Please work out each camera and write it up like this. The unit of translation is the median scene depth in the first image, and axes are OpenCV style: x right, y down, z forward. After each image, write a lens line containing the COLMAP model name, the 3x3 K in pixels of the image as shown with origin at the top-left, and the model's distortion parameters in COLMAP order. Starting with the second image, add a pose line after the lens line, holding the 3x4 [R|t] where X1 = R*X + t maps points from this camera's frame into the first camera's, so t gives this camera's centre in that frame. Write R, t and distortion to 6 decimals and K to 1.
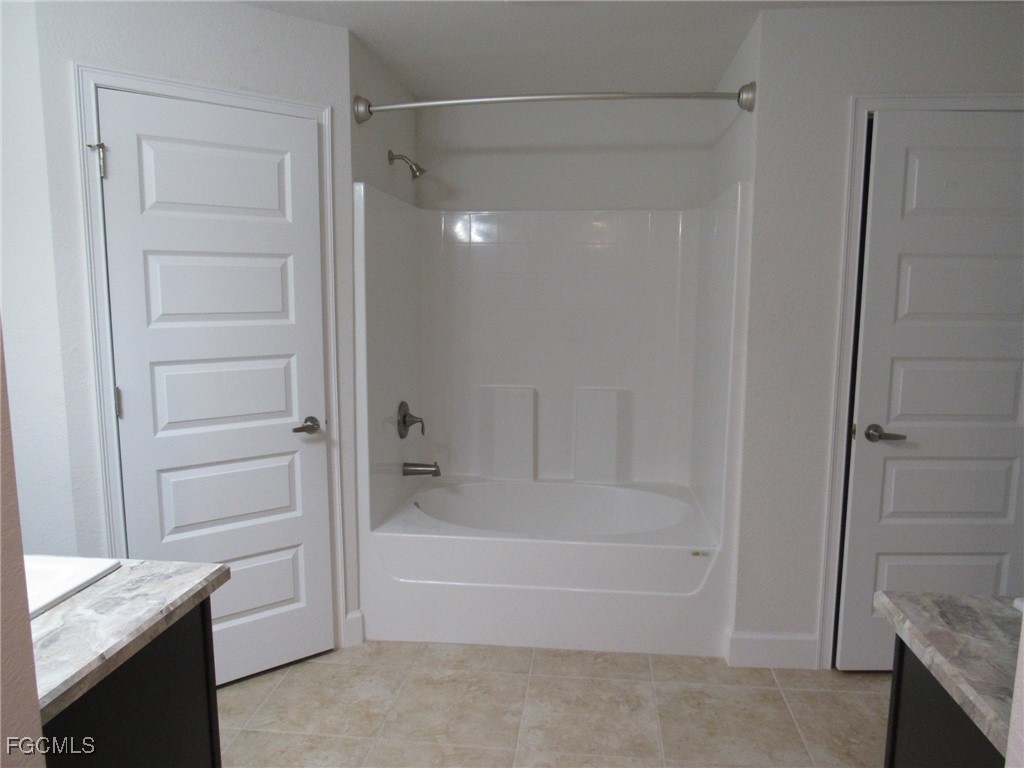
lens RADIAL K [[745.8, 0, 513.7], [0, 745.8, 381.6], [0, 0, 1]] dist [-0.030954, 0.015724]
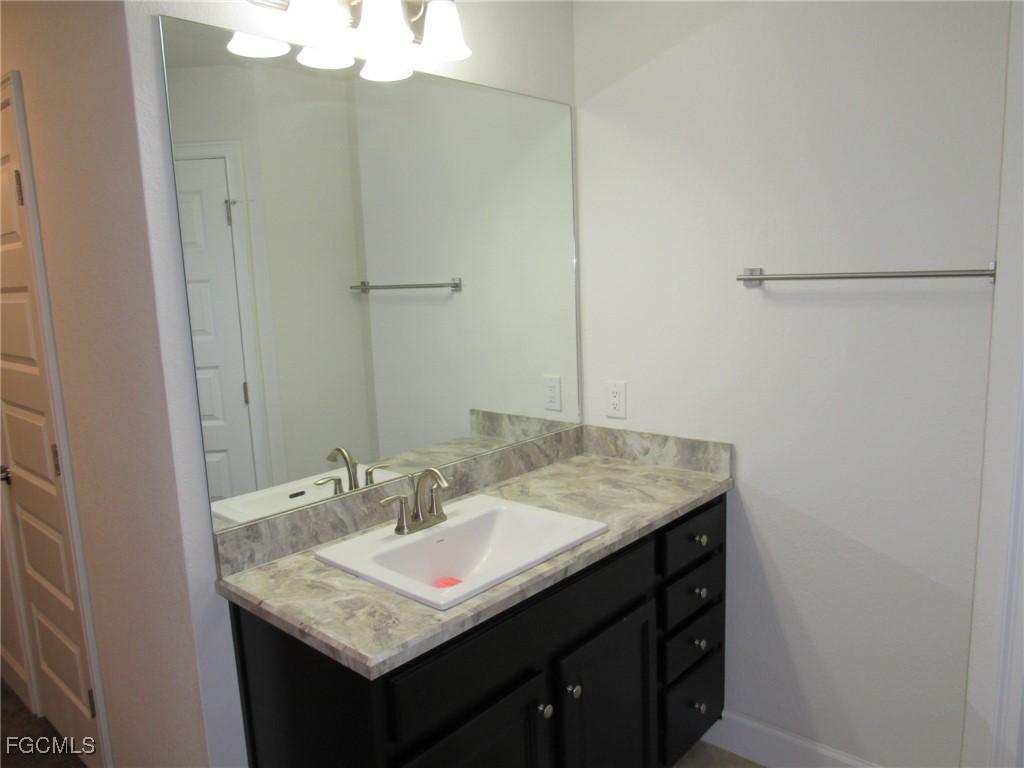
lens RADIAL K [[745.8, 0, 516.9], [0, 745.8, 380.3], [0, 0, 1]] dist [-0.030954, 0.015724]
pose [[-0.572099, 0.145457, -0.807183, 0.081005], [-0.070143, 0.971866, 0.224847, -0.138262], [0.817179, 0.185253, -0.545801, 0.784358]]
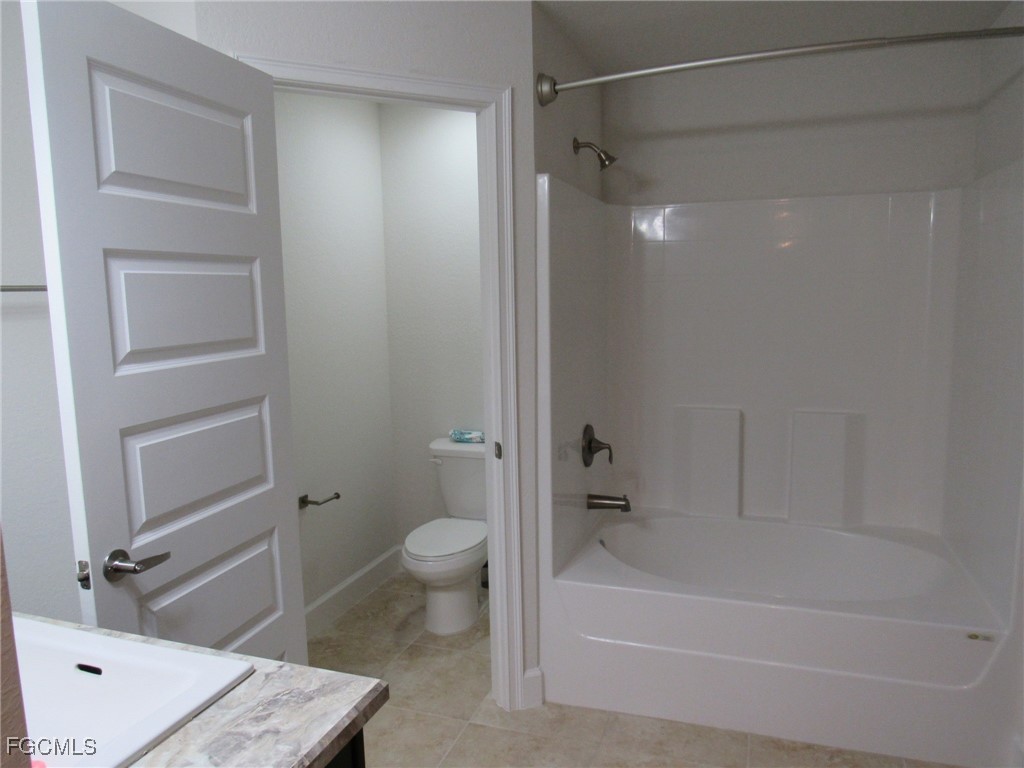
lens RADIAL K [[745.8, 0, 510.9], [0, 745.8, 377.1], [0, 0, 1]] dist [-0.030954, 0.015724]
pose [[0.974753, 0.004811, -0.223233, -0.050433], [-0.006474, 0.999956, -0.006719, -0.026817], [0.223191, 0.007994, 0.974742, 0.153679]]
